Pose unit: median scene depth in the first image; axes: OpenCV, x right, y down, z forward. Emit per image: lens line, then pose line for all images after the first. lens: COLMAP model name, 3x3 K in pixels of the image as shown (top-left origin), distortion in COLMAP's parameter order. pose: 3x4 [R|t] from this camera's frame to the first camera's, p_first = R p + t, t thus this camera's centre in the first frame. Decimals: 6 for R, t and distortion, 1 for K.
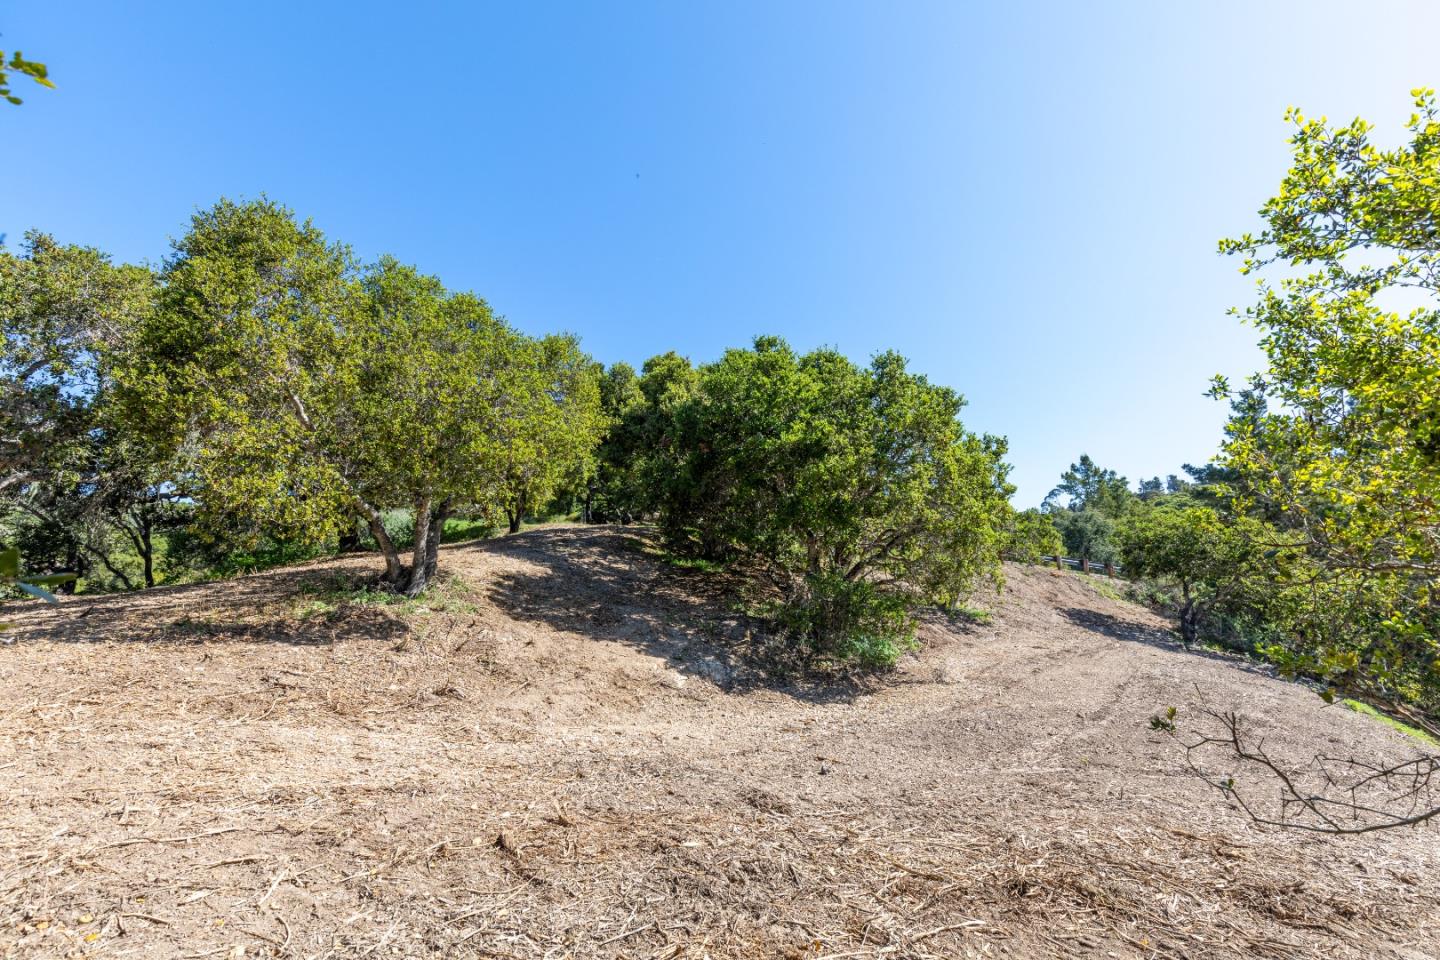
lens RADIAL K [[662.3, 0, 721.2], [0, 662.3, 486.0], [0, 0, 1]] dist [0.006811, -0.000344]
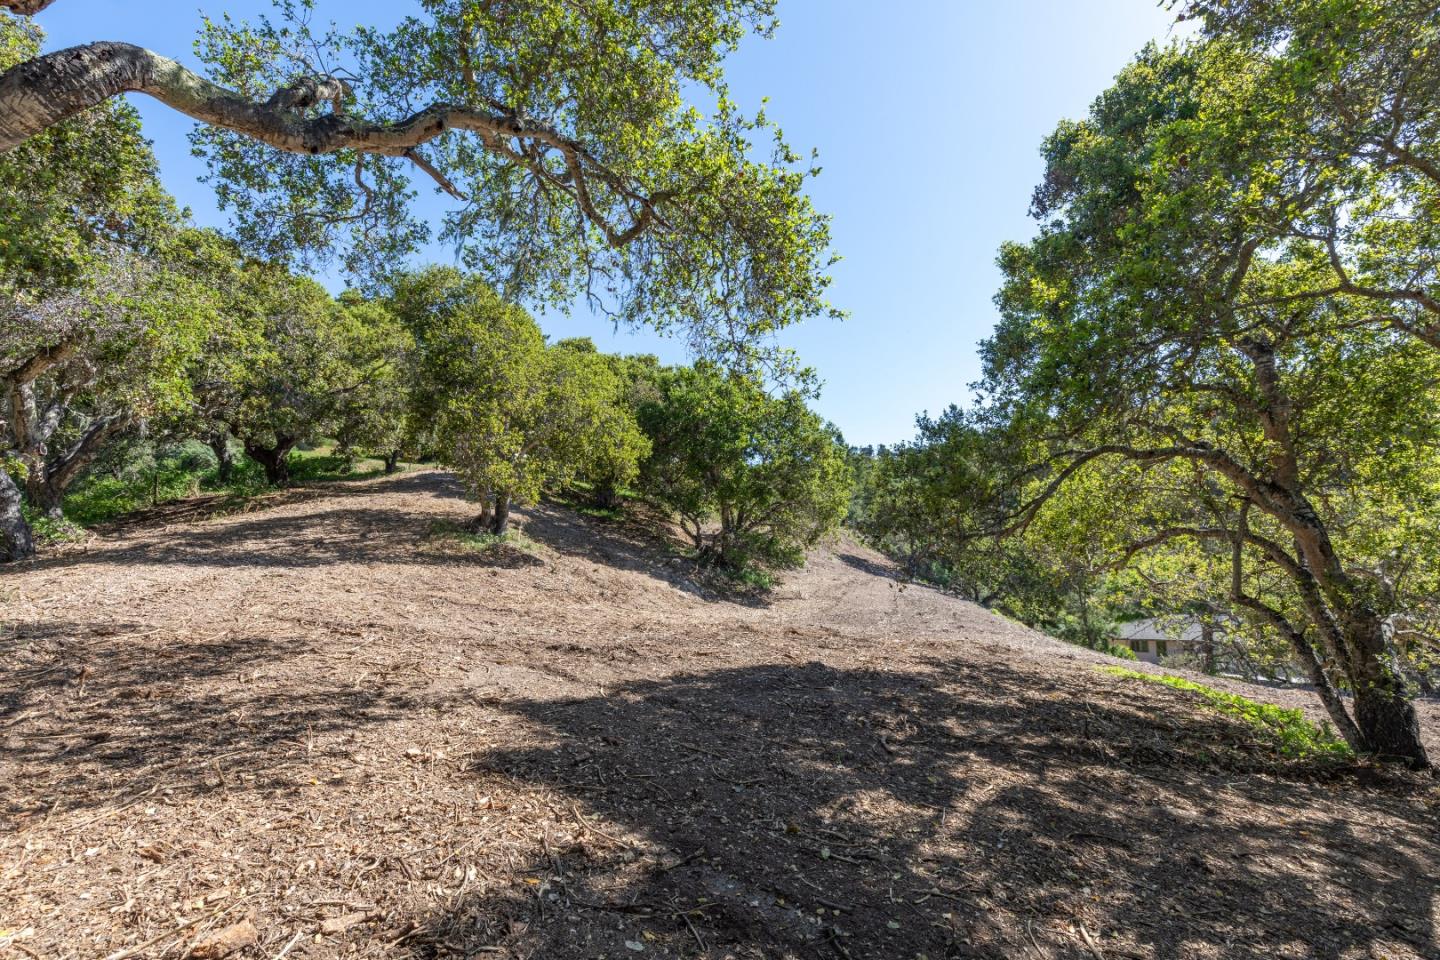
lens RADIAL K [[662.3, 0, 721.2], [0, 662.3, 486.0], [0, 0, 1]] dist [0.006811, -0.000344]
pose [[0.930073, 0.059710, 0.362490, -0.252847], [-0.092835, 0.992879, 0.074646, -0.044971], [-0.355451, -0.103078, 0.928994, -0.227388]]
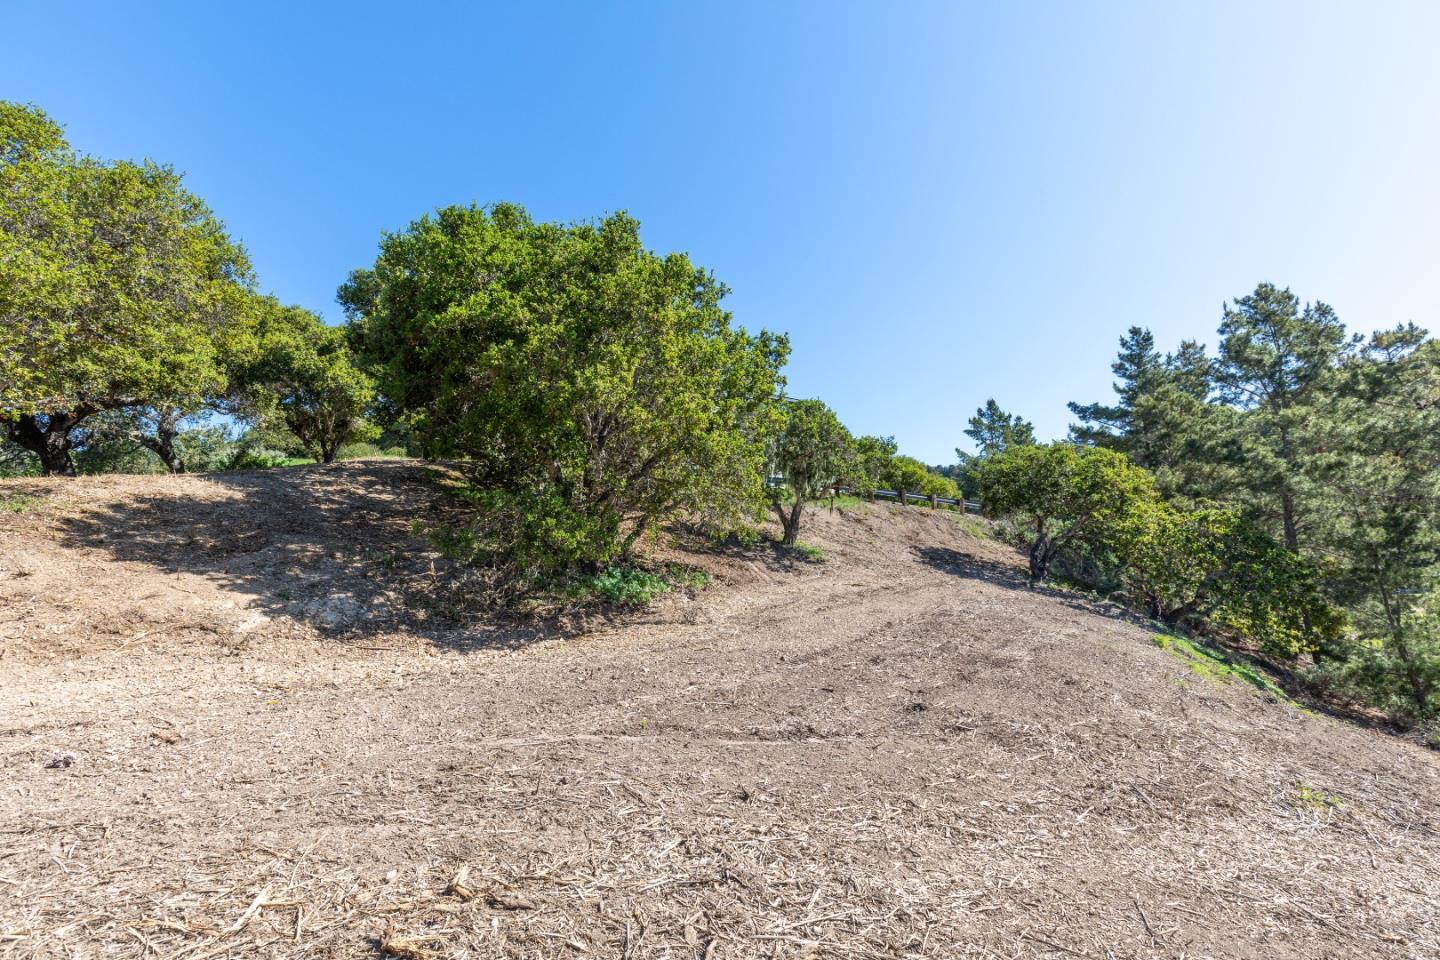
lens RADIAL K [[662.3, 0, 721.2], [0, 662.3, 486.0], [0, 0, 1]] dist [0.006811, -0.000344]
pose [[0.997124, 0.000949, 0.075784, 0.171724], [-0.006229, 0.997565, 0.069468, 0.036544], [-0.075533, -0.069741, 0.994701, 0.098499]]
